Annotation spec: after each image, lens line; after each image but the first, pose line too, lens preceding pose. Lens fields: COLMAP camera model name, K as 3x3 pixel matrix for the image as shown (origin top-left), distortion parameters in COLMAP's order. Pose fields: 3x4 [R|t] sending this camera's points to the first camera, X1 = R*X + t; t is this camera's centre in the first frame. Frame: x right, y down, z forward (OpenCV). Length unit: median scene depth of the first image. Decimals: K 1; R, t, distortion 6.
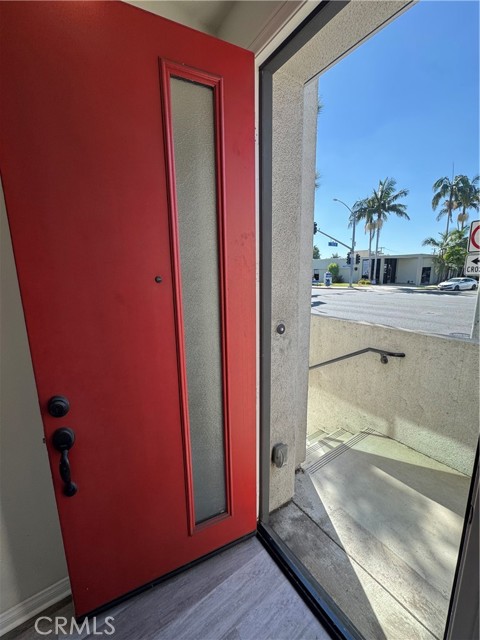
lens RADIAL K [[257.0, 0, 240.0], [0, 257.0, 320.0], [0, 0, 1]] dist [-0.003480, -0.000055]
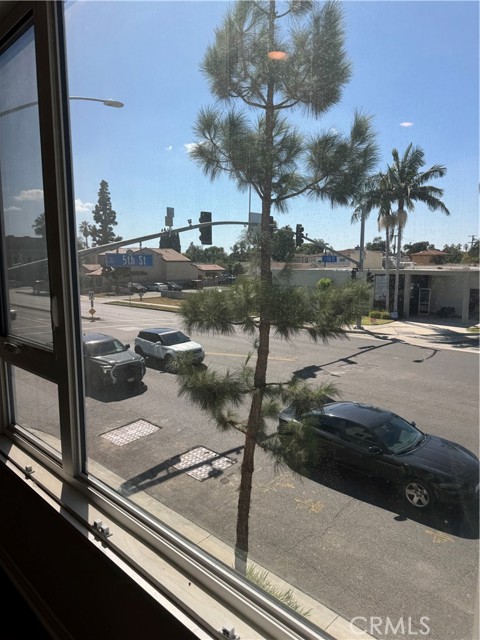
lens RADIAL K [[449.2, 0, 240.0], [0, 449.2, 320.0], [0, 0, 1]] dist [0.182423, -0.353701]
pose [[0.983537, -0.012596, 0.180266, -0.015520], [0.021961, 0.998505, -0.050049, -0.103761], [-0.179366, 0.053184, 0.982344, 0.047500]]
